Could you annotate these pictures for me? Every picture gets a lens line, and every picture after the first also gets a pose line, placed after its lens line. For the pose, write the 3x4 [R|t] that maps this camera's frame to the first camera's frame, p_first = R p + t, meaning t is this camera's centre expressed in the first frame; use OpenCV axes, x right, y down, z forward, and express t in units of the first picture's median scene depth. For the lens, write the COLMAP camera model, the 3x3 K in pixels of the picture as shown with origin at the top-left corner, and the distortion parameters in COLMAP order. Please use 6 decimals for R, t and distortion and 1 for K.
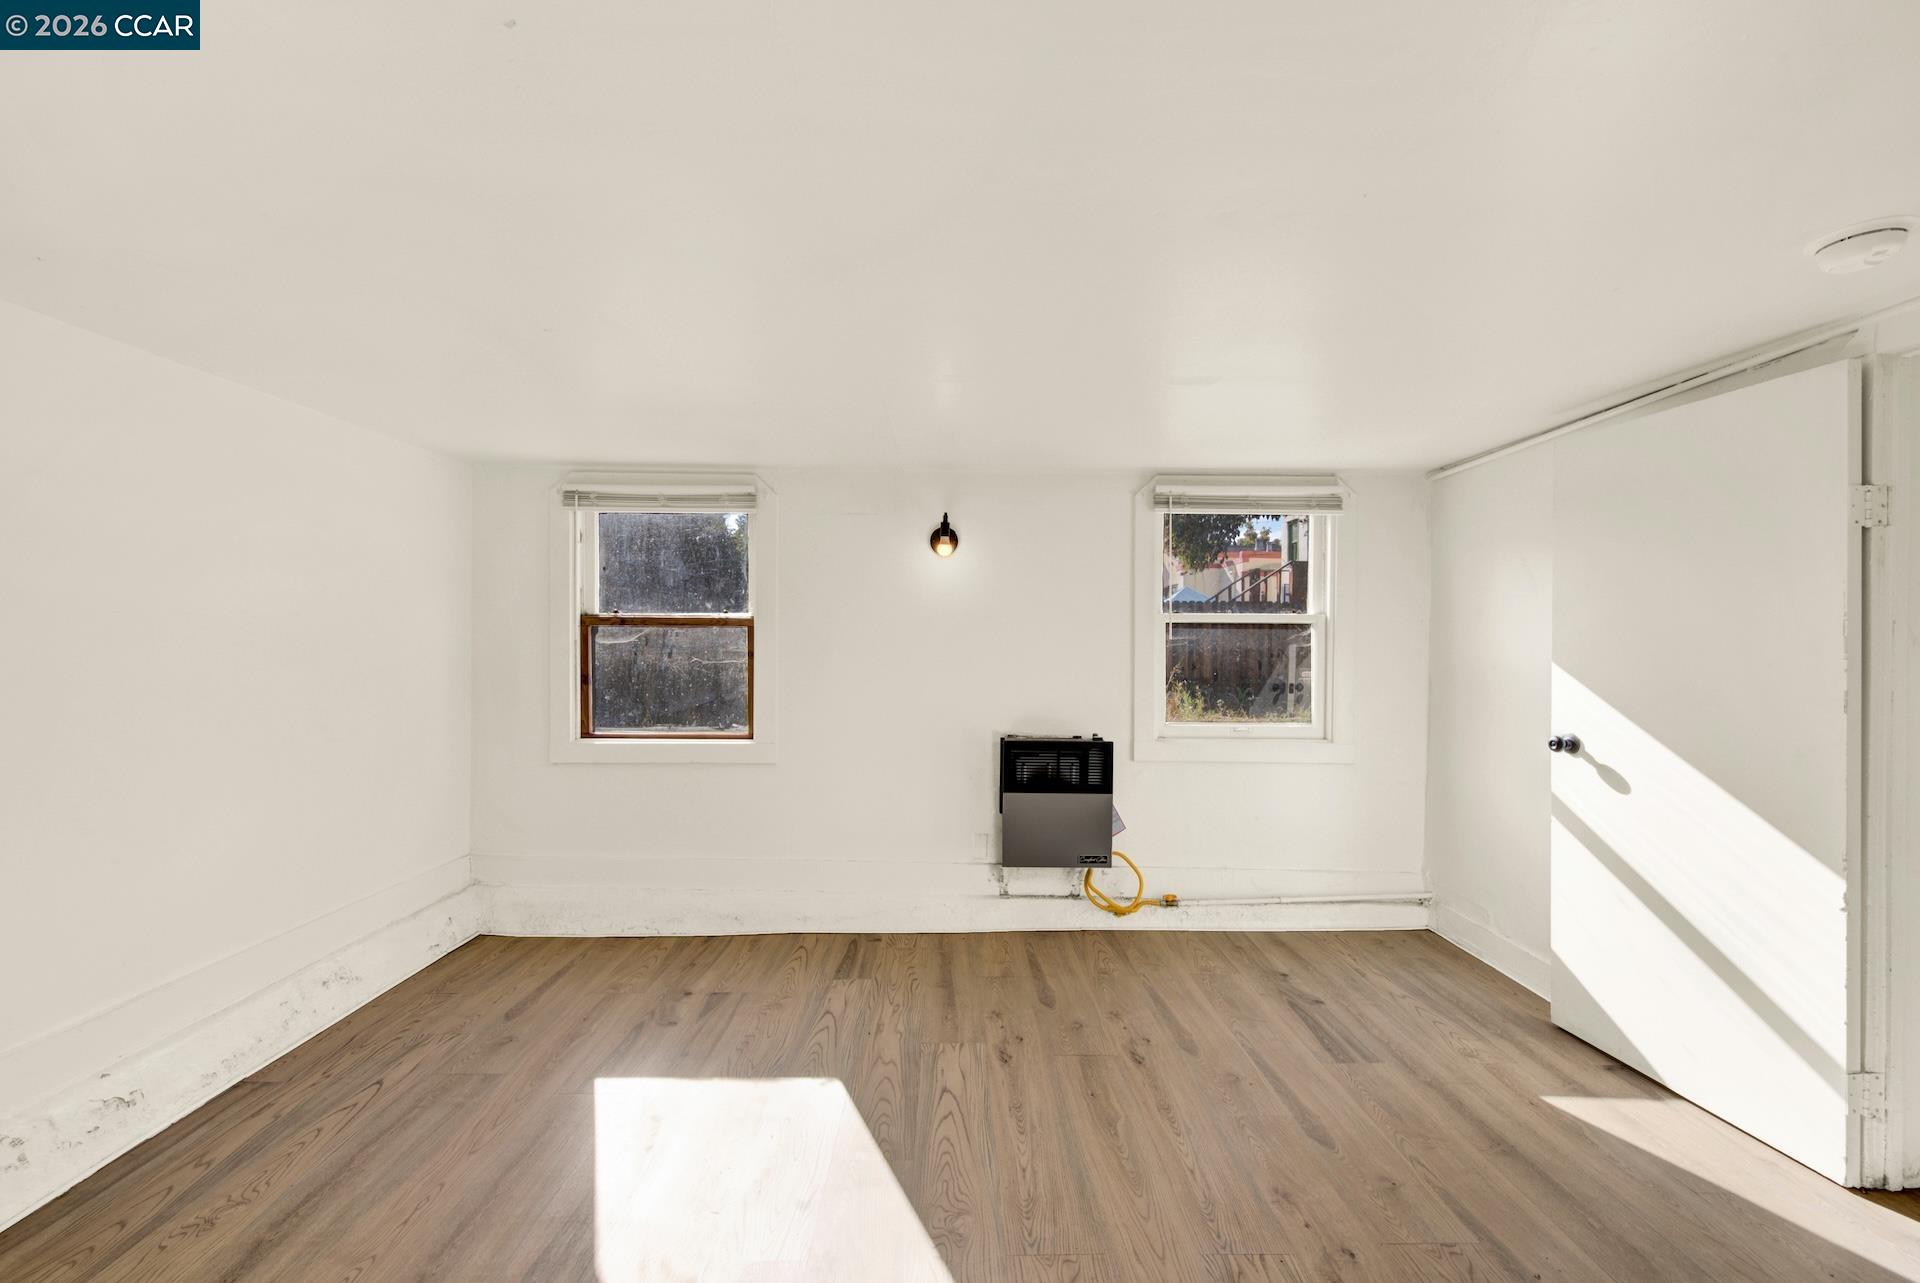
lens RADIAL K [[779.7, 0, 971.5], [0, 779.7, 642.8], [0, 0, 1]] dist [-0.000717, 0.000310]
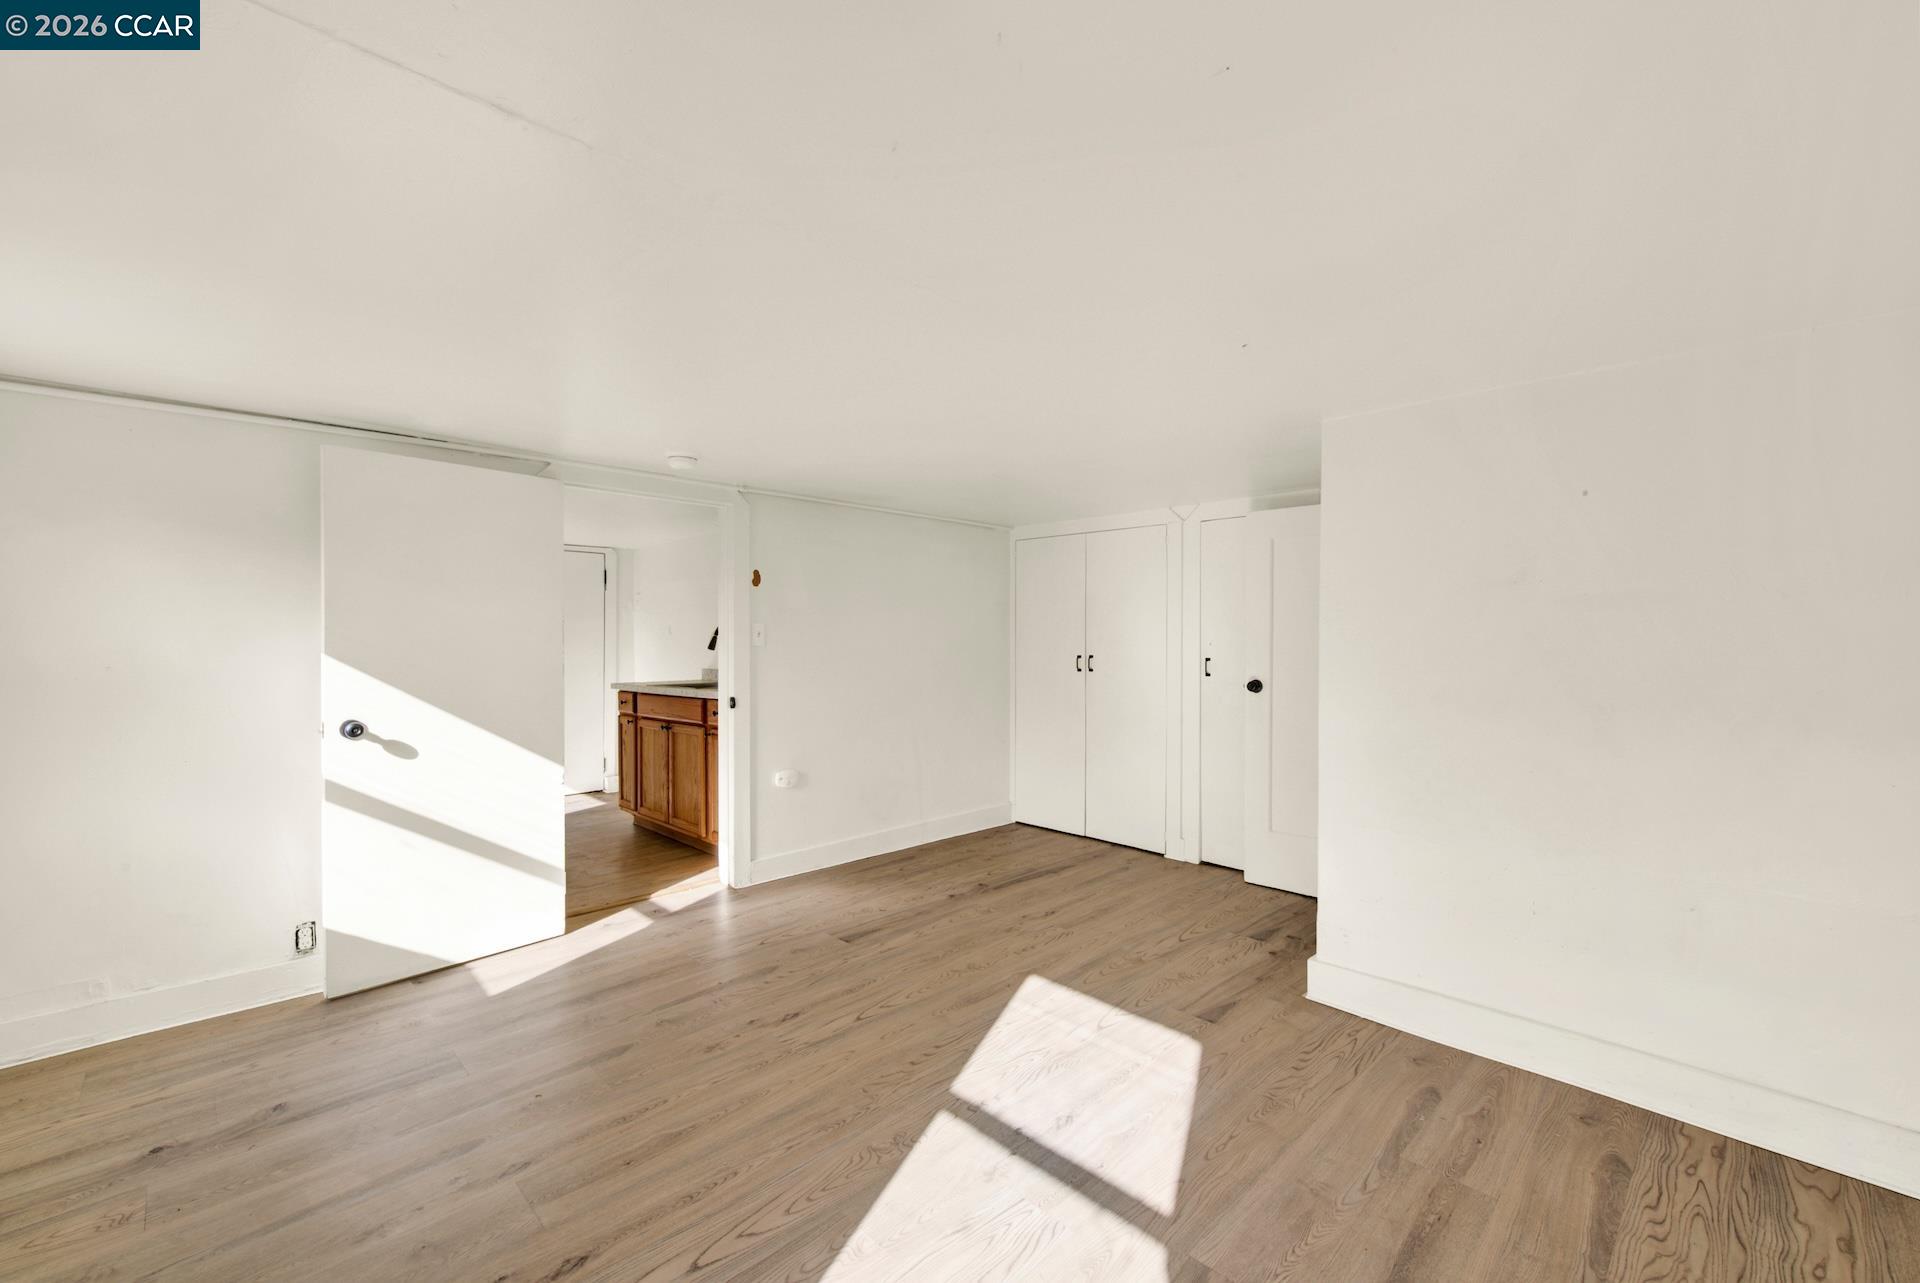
lens RADIAL K [[794.8, 0, 960.0], [0, 794.8, 641.5], [0, 0, 1]] dist [-0.001196, -0.000249]
pose [[-0.680294, -0.012589, 0.732831, -0.542628], [-0.013289, 0.999900, 0.004840, -0.008494], [-0.732819, -0.006447, -0.680393, 0.983026]]
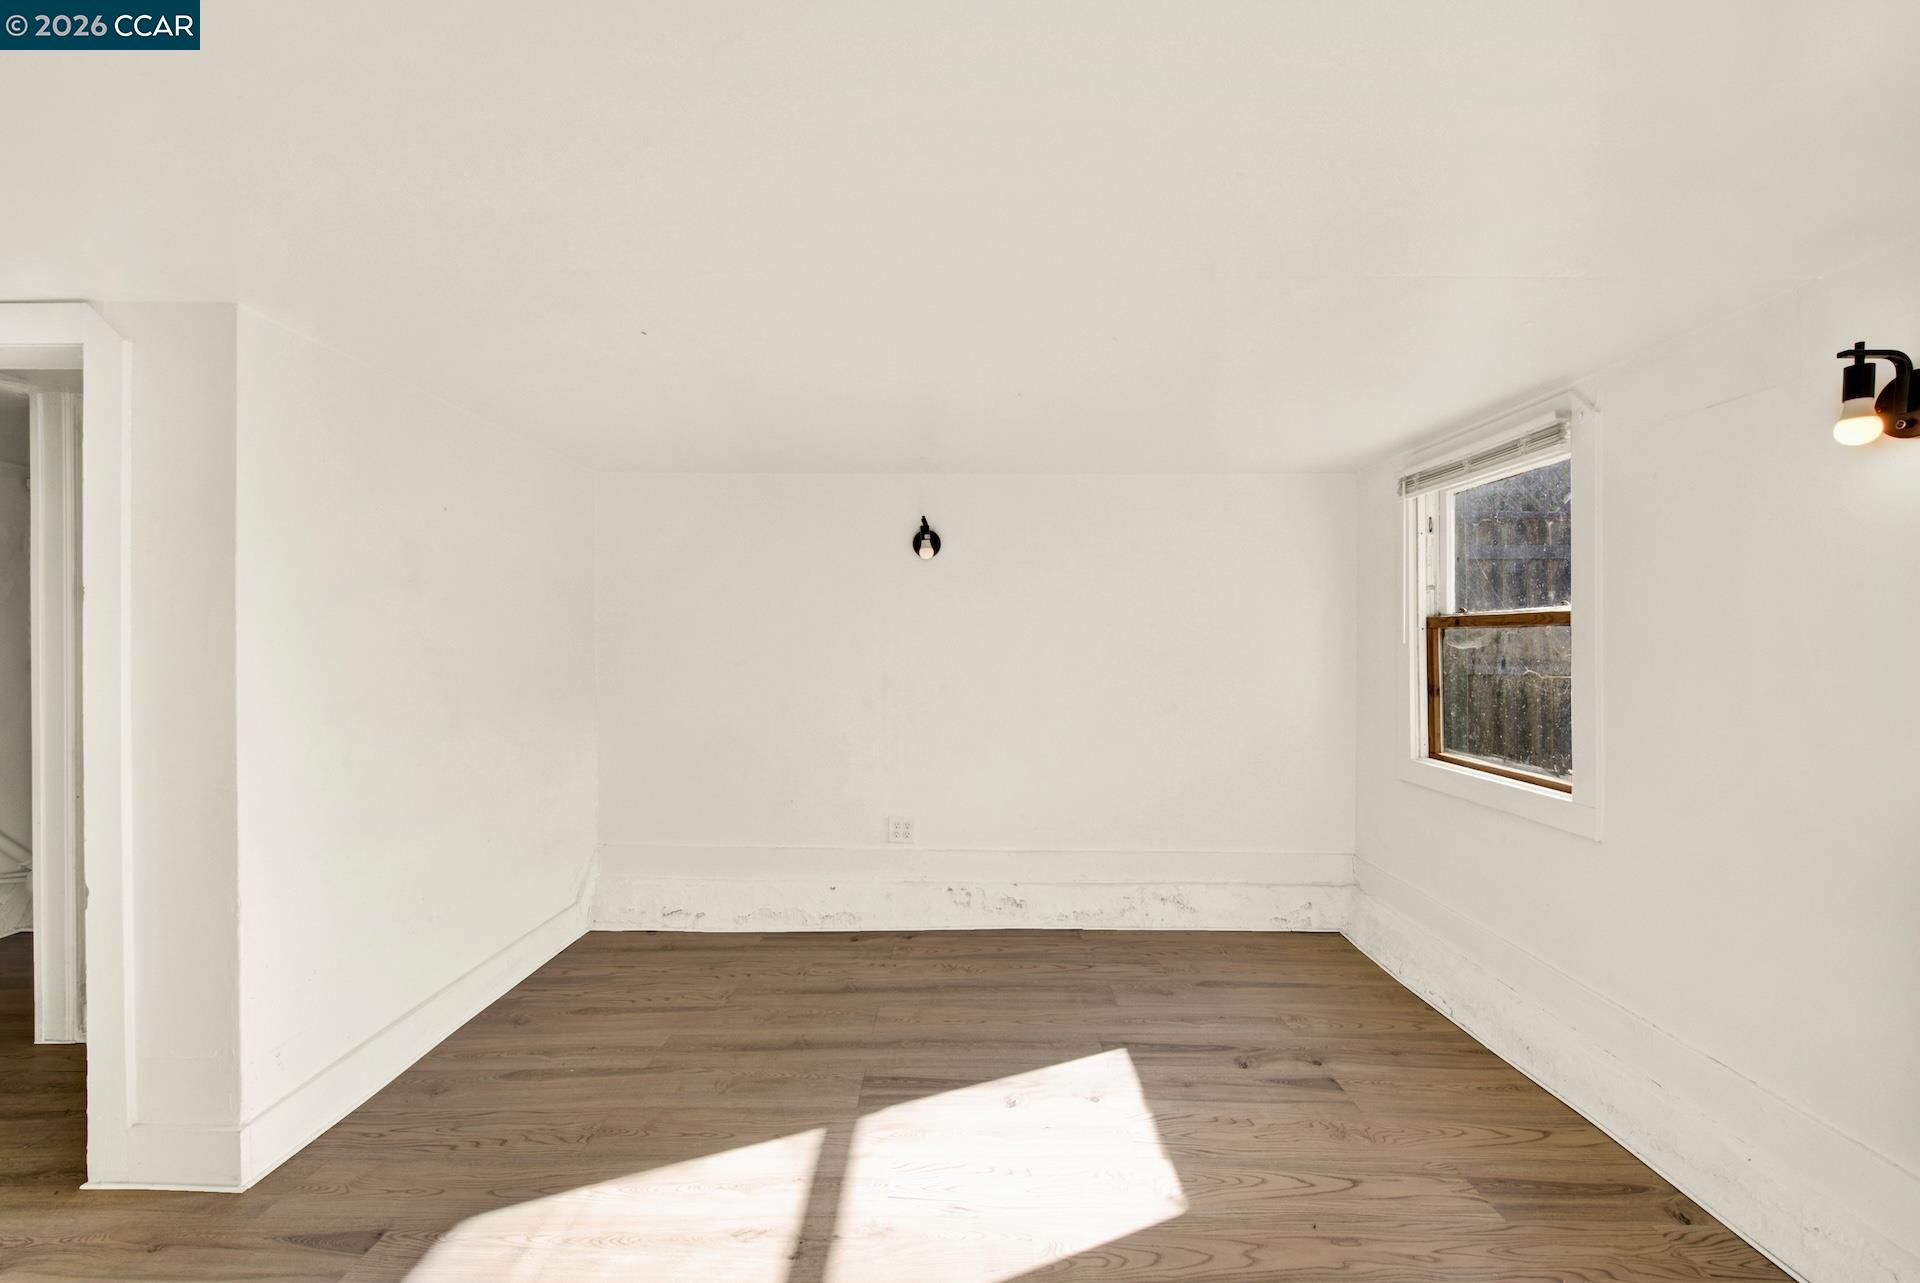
lens RADIAL K [[794.8, 0, 960.0], [0, 794.8, 641.5], [0, 0, 1]] dist [-0.001196, -0.000249]
pose [[-0.037354, 0.000217, -0.999302, 0.488198], [0.004470, 0.999990, 0.000050, -0.011296], [0.999292, -0.004465, -0.037355, 0.608057]]
